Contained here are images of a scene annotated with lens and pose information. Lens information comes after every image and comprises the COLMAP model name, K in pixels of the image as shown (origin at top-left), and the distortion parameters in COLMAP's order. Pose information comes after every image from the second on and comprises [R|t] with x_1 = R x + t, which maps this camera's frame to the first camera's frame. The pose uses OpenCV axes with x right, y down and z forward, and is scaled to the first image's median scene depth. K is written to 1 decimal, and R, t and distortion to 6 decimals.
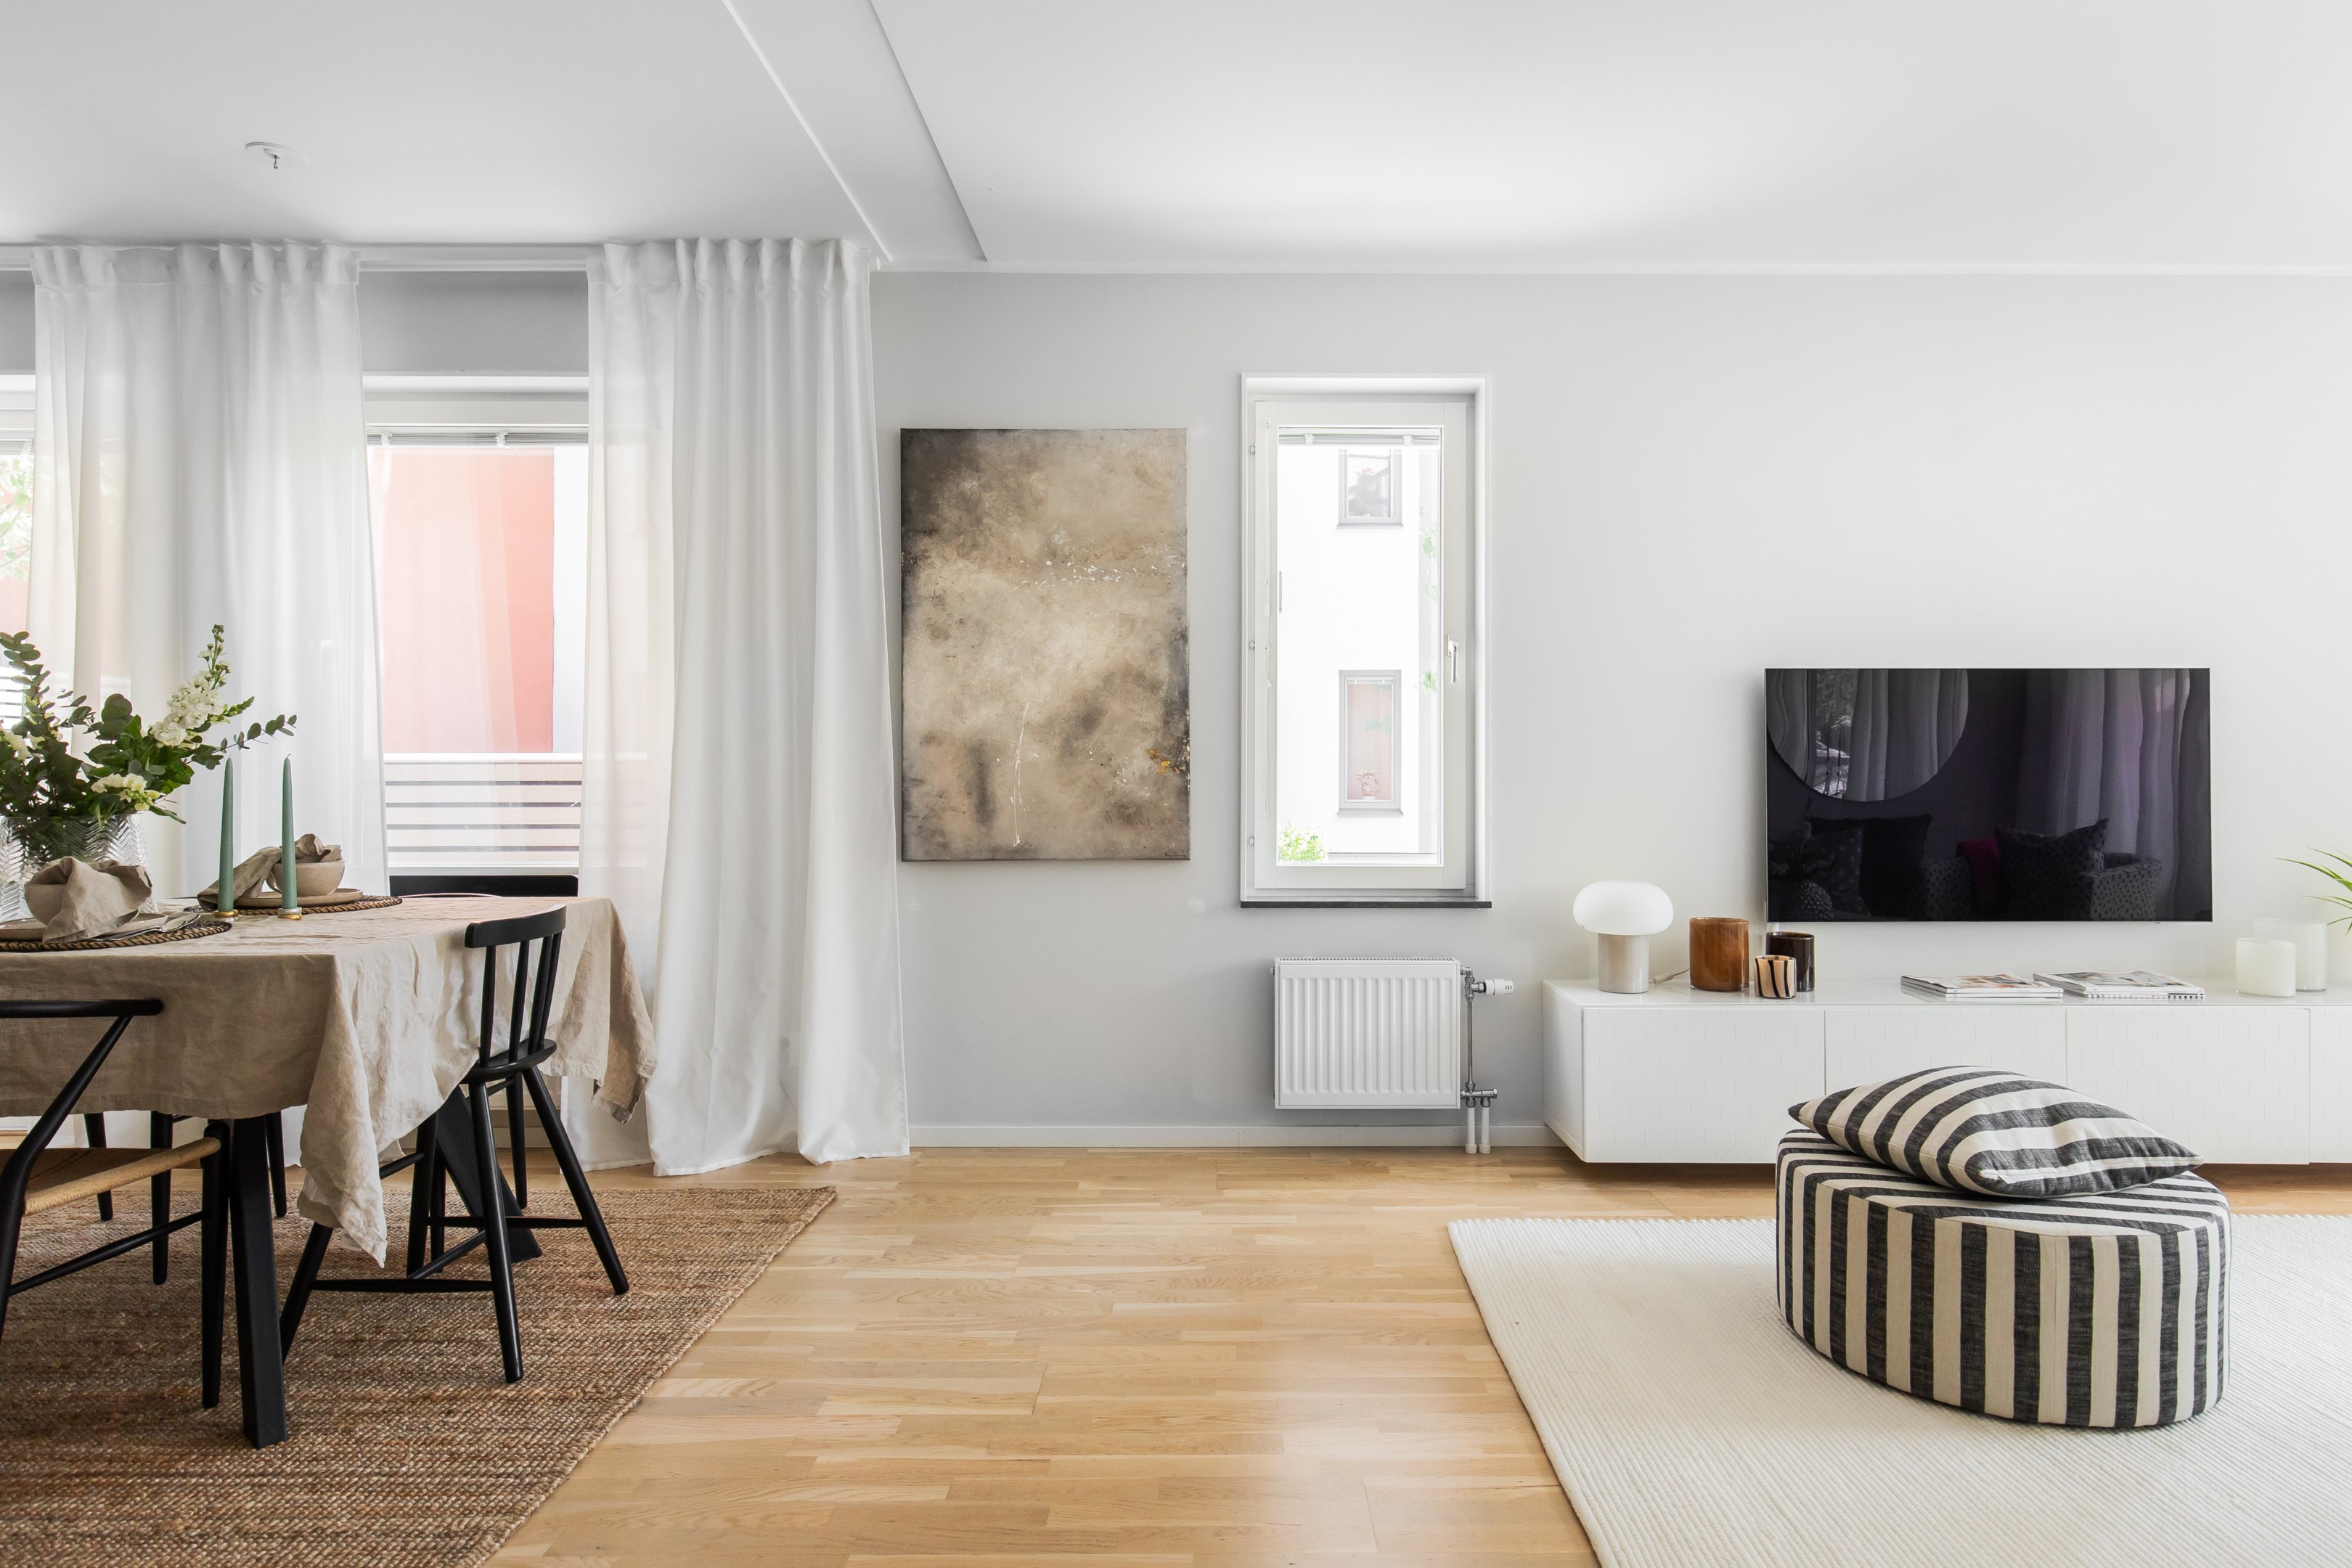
lens RADIAL K [[1338.9, 0, 1212.7], [0, 1338.9, 763.4], [0, 0, 1]] dist [0.019697, -0.008018]
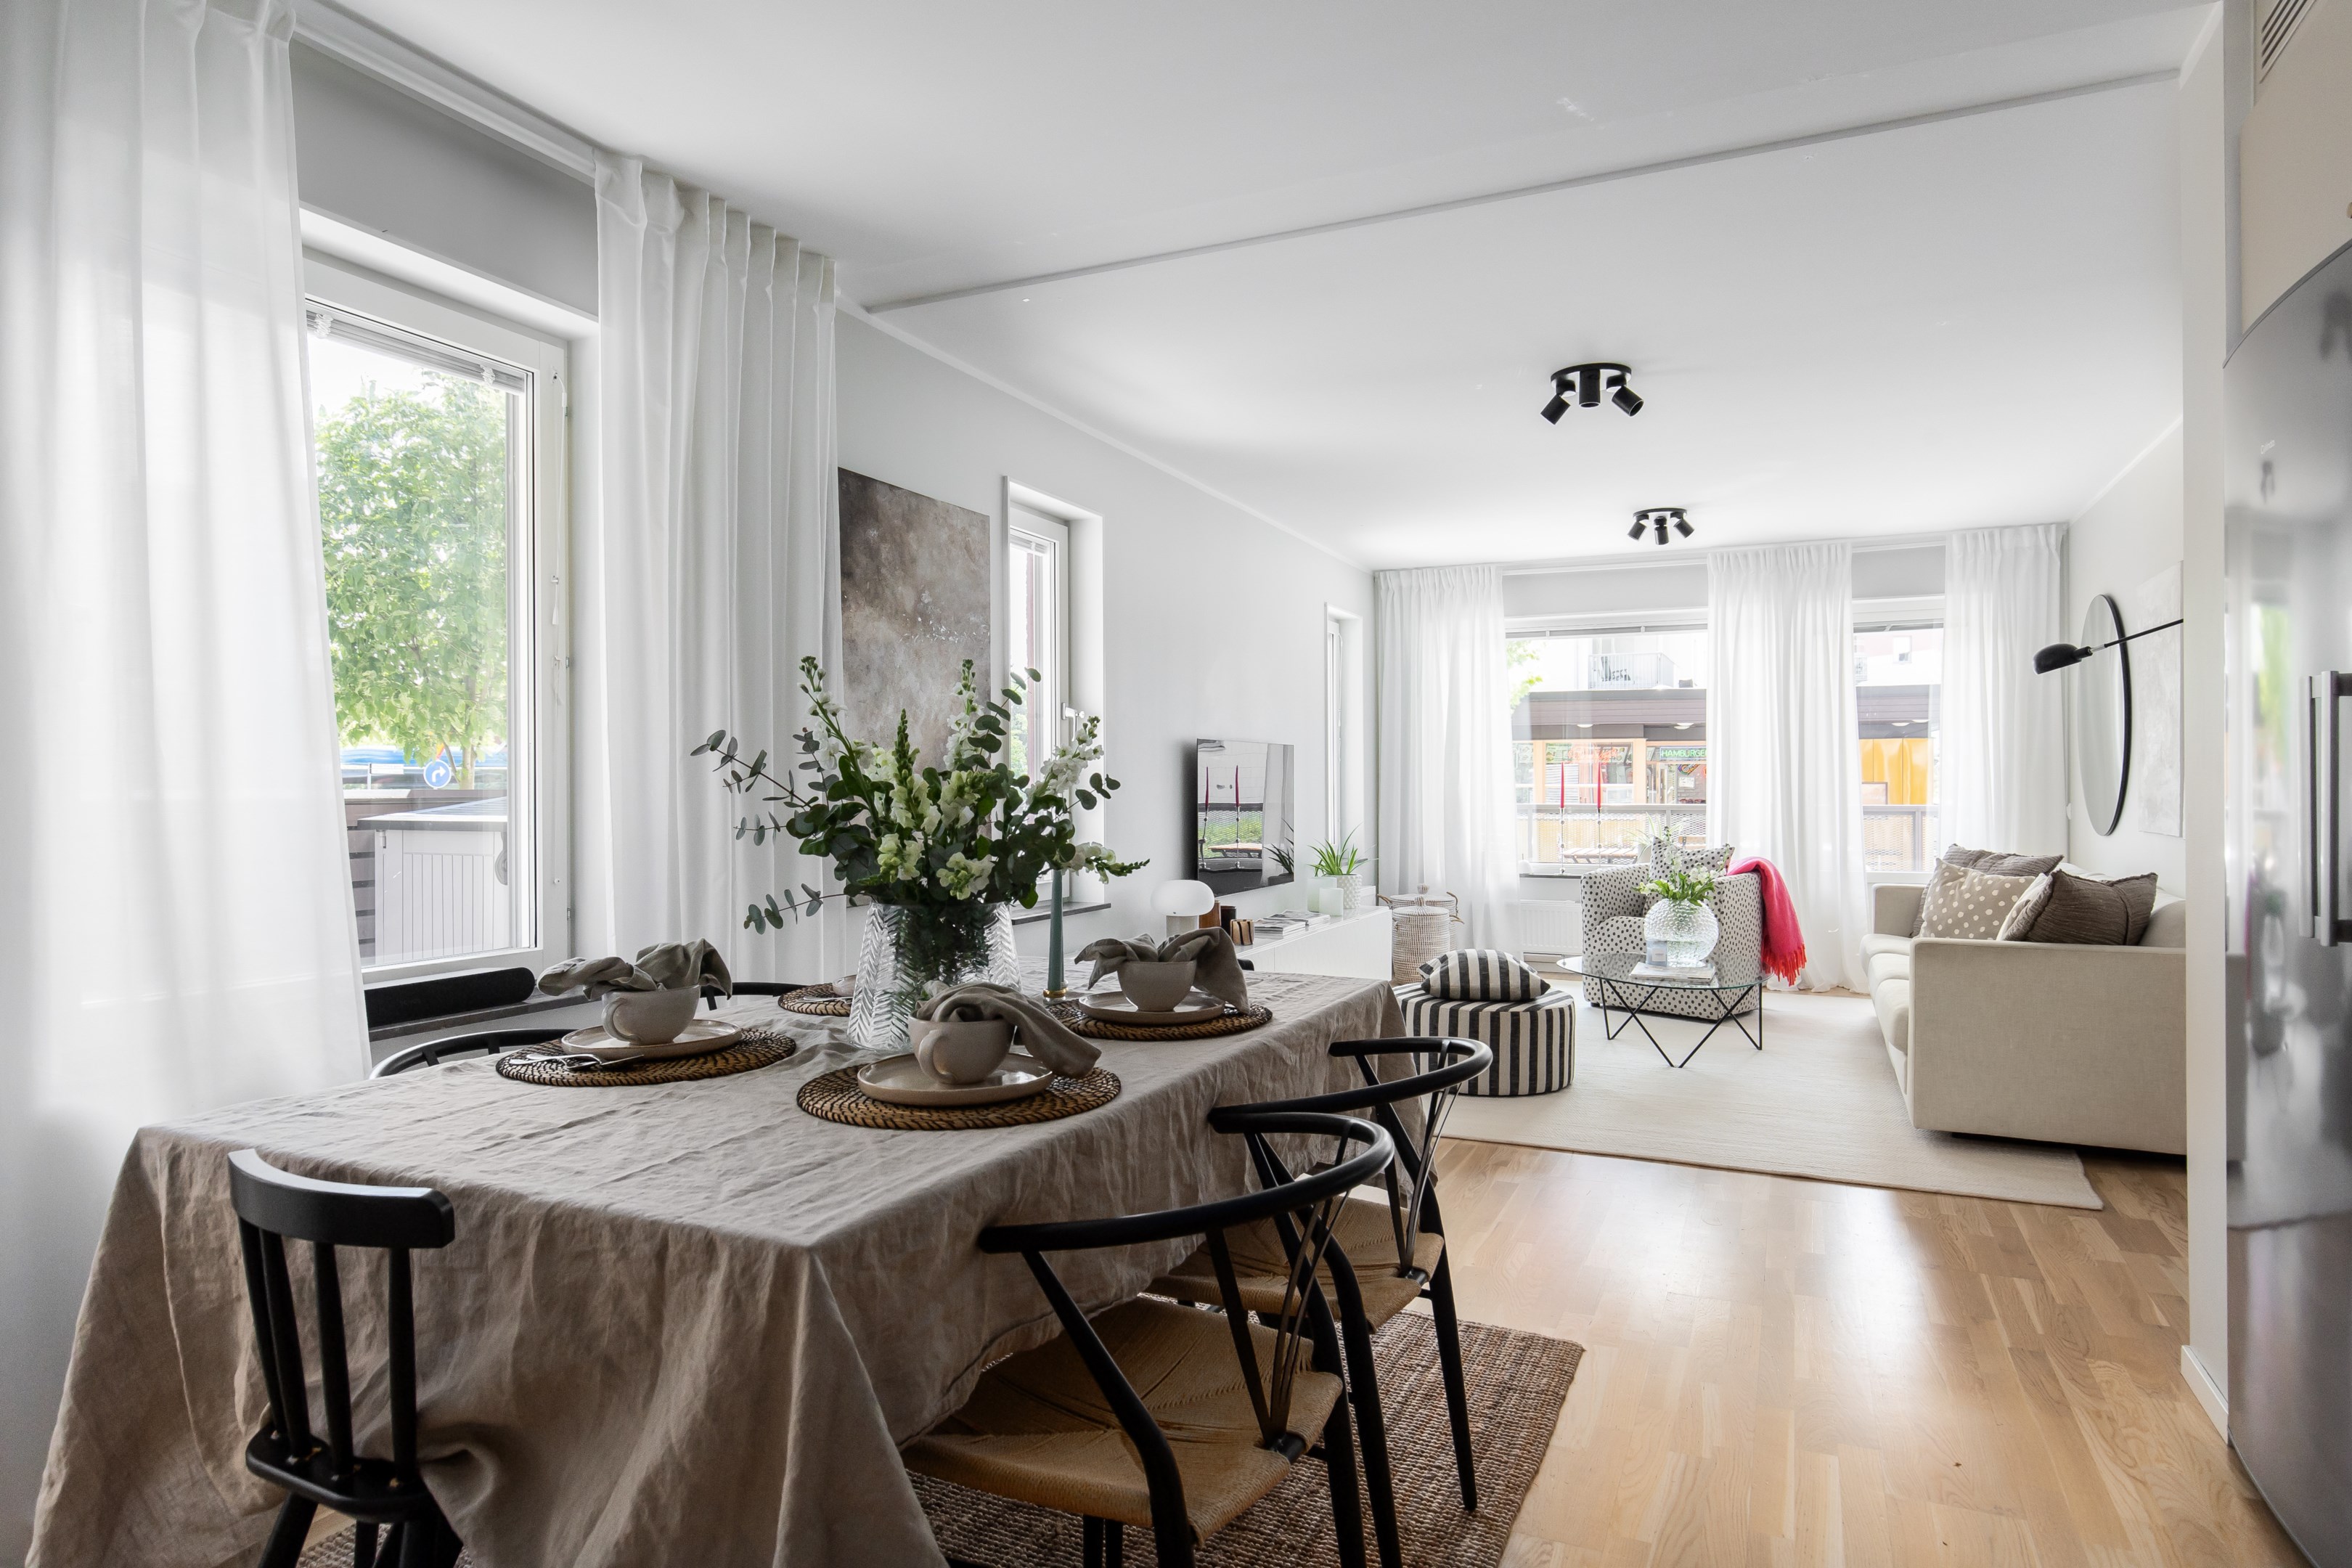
lens RADIAL K [[1366.4, 0, 1223.4], [0, 1366.4, 780.9], [0, 0, 1]] dist [-0.001253, 0.001950]
pose [[0.410233, 0.004943, 0.911968, -1.025173], [0.008615, 0.999920, -0.009295, -0.008871], [-0.911940, 0.011669, 0.410157, 0.339919]]
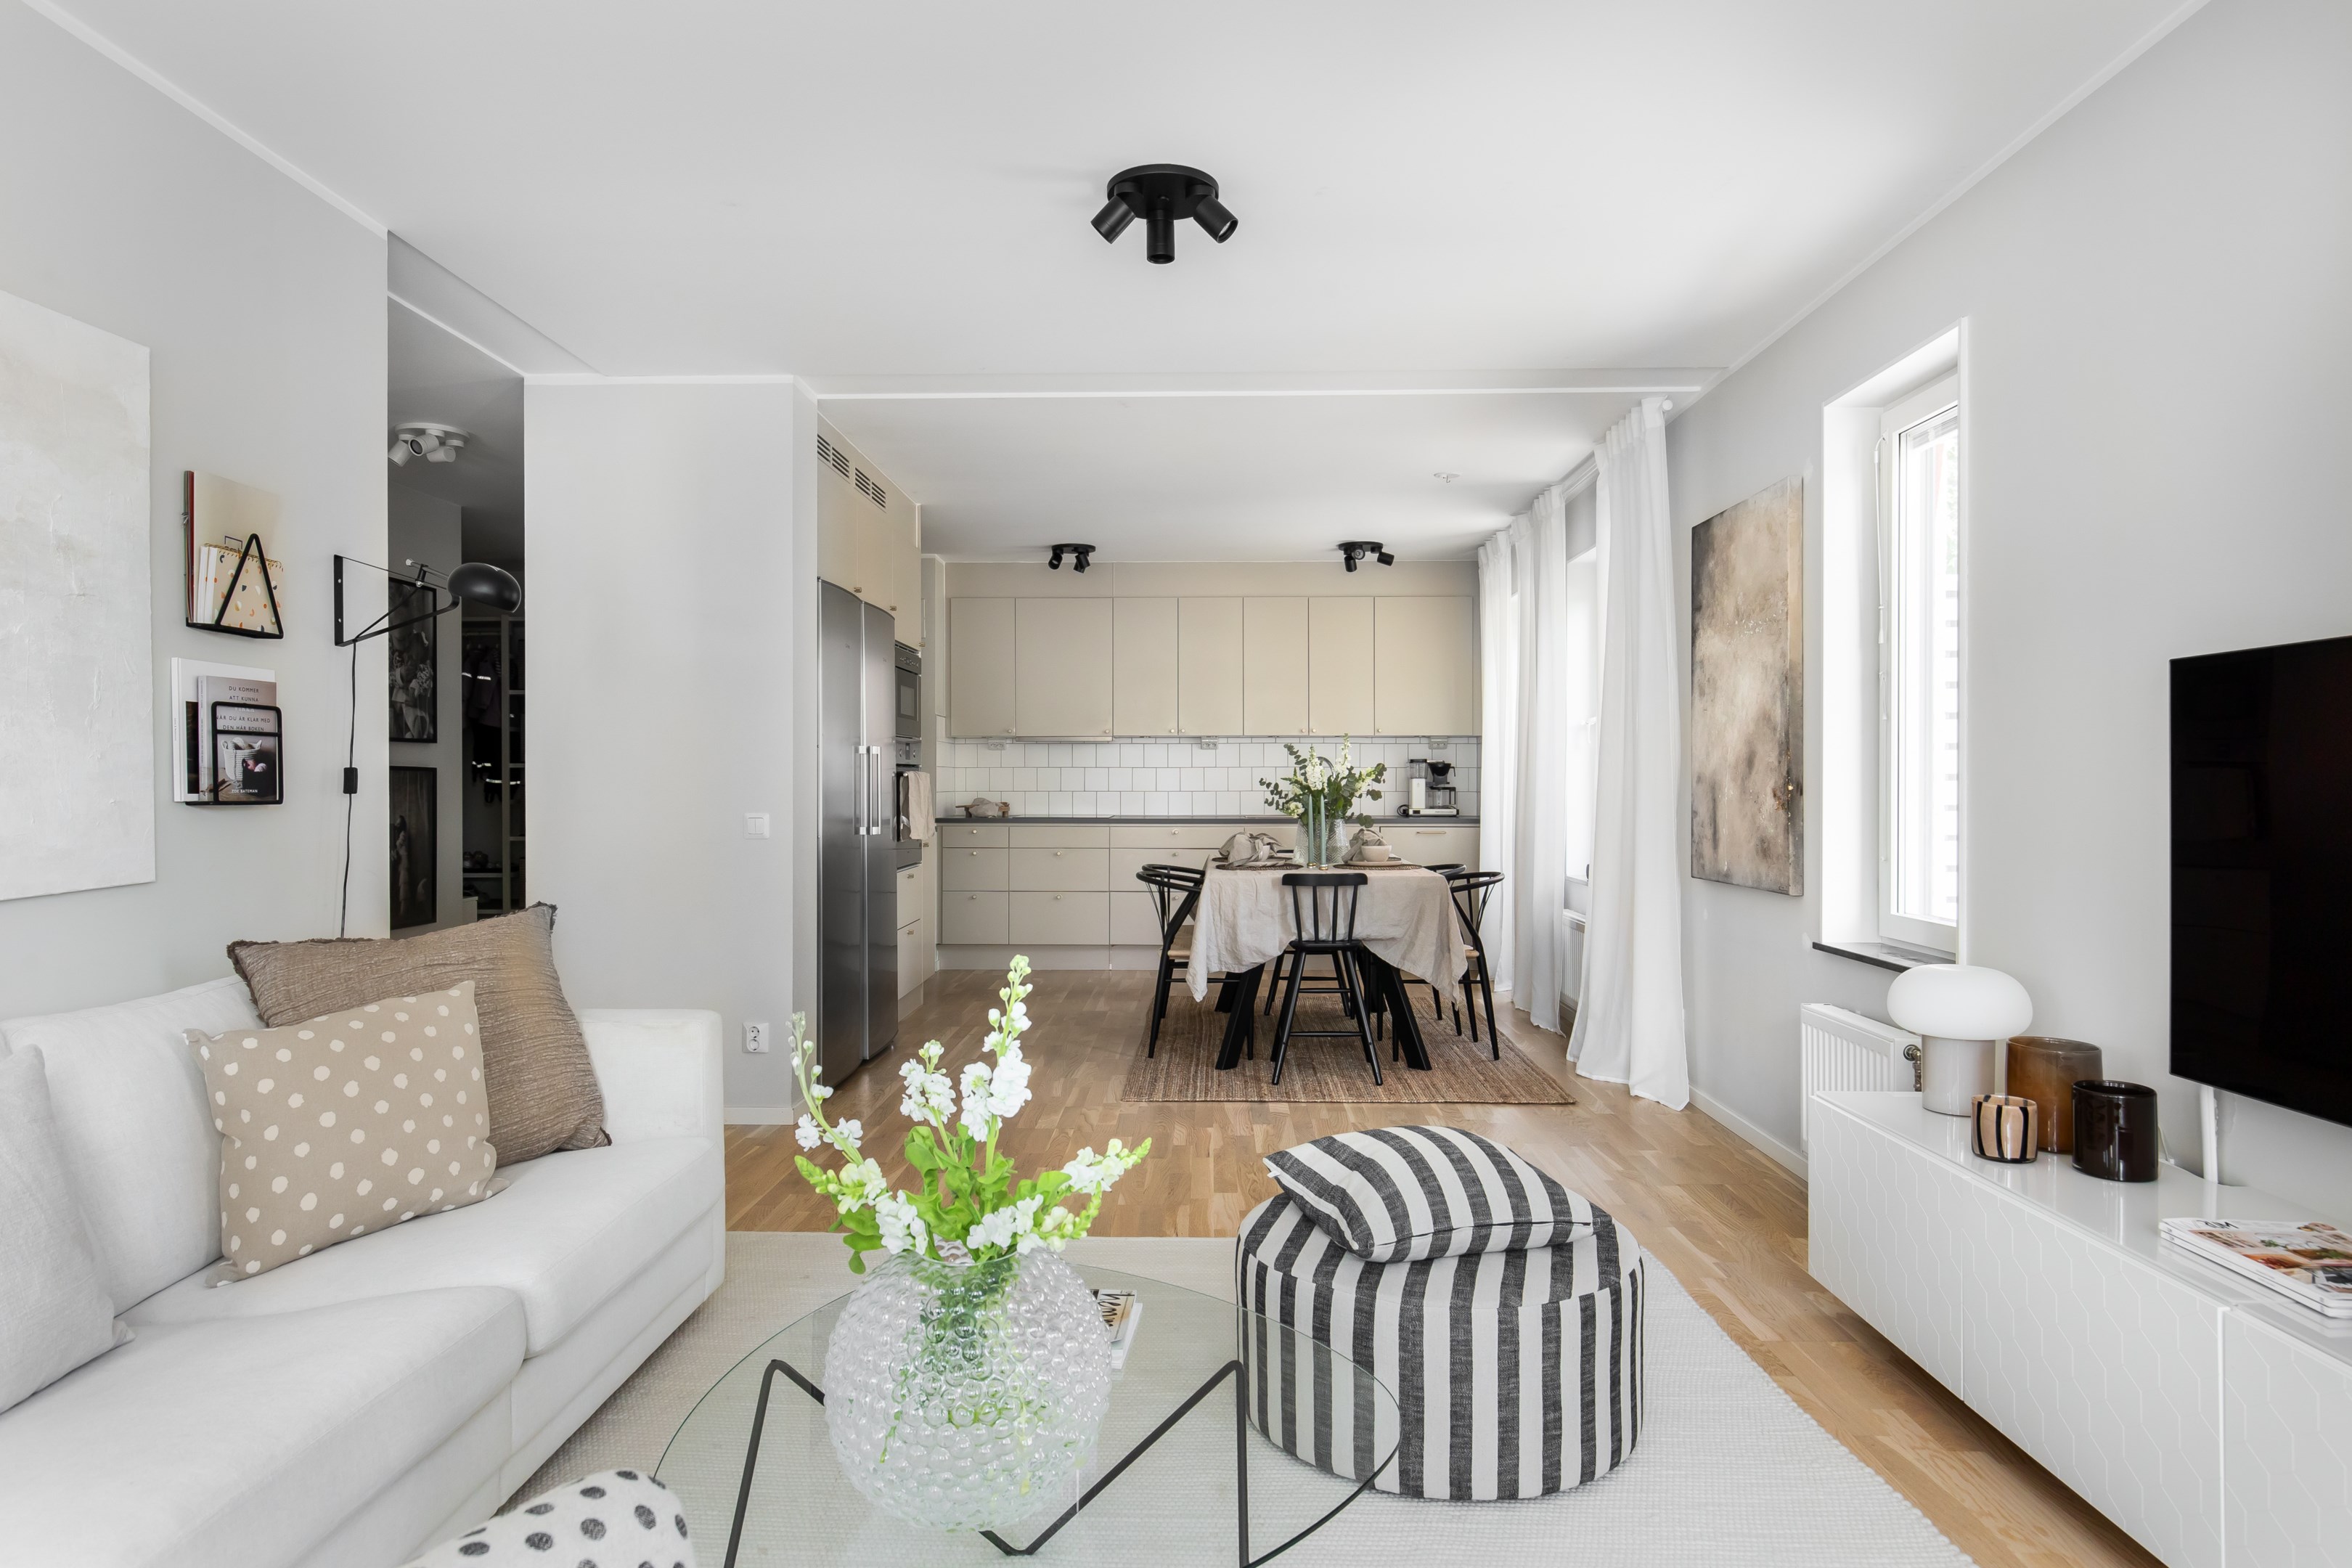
lens RADIAL K [[1366.4, 0, 1175.9], [0, 1366.4, 791.7], [0, 0, 1]] dist [-0.001253, 0.001950]
pose [[-0.023990, 0.009013, -0.999672, 1.053599], [0.008280, 0.999927, 0.008817, -0.021992], [0.999678, -0.008066, -0.024063, 0.562460]]
